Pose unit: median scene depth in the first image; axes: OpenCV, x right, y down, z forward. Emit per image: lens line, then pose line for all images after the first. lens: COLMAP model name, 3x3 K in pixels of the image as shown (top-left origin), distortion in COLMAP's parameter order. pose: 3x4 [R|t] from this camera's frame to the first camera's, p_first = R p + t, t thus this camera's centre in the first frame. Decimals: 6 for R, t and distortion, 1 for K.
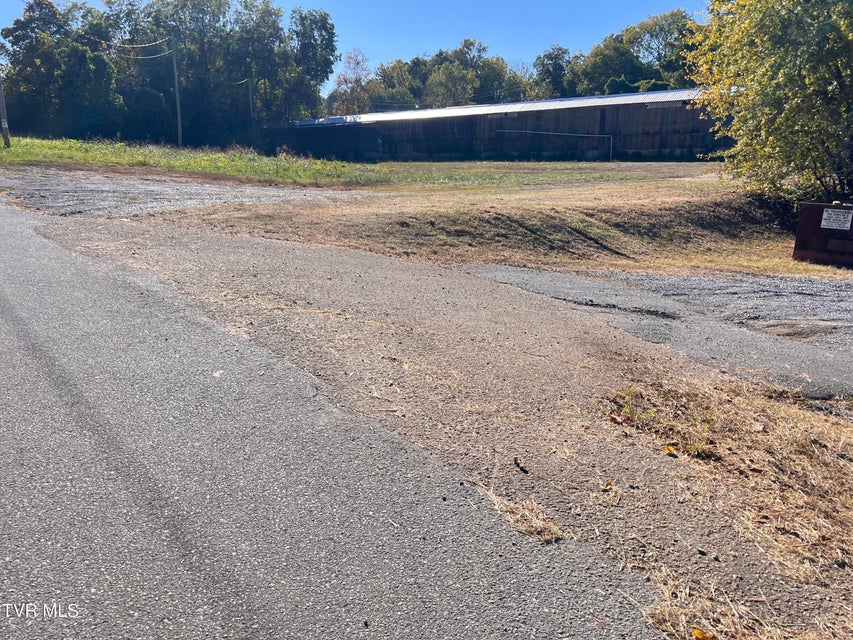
lens RADIAL K [[642.8, 0, 434.8], [0, 642.8, 312.0], [0, 0, 1]] dist [0.047809, -0.052355]
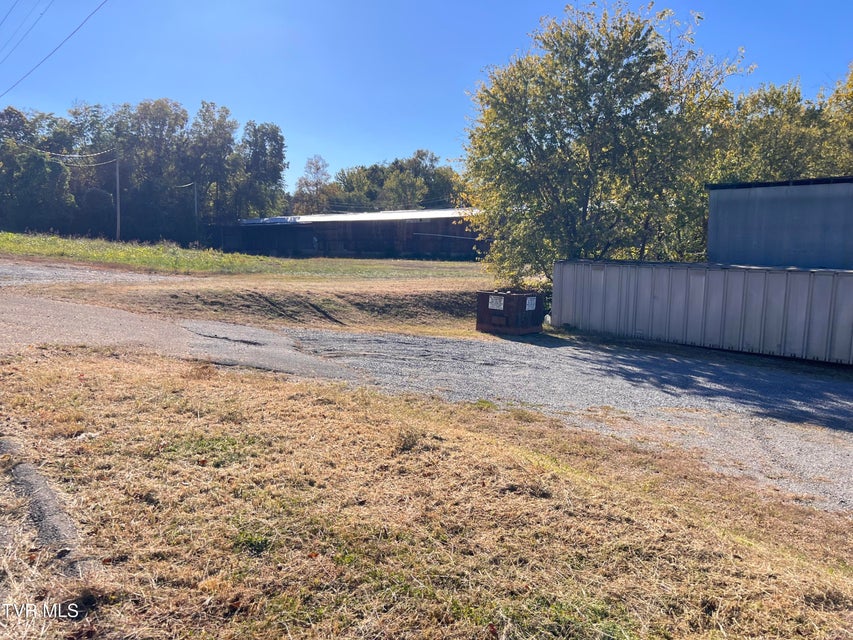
lens RADIAL K [[642.8, 0, 422.3], [0, 642.8, 321.1], [0, 0, 1]] dist [0.047809, -0.052355]
pose [[0.999494, 0.021337, 0.023582, 0.076423], [-0.017992, 0.990826, -0.133940, 0.017141], [-0.026224, 0.133448, 0.990709, -0.076015]]
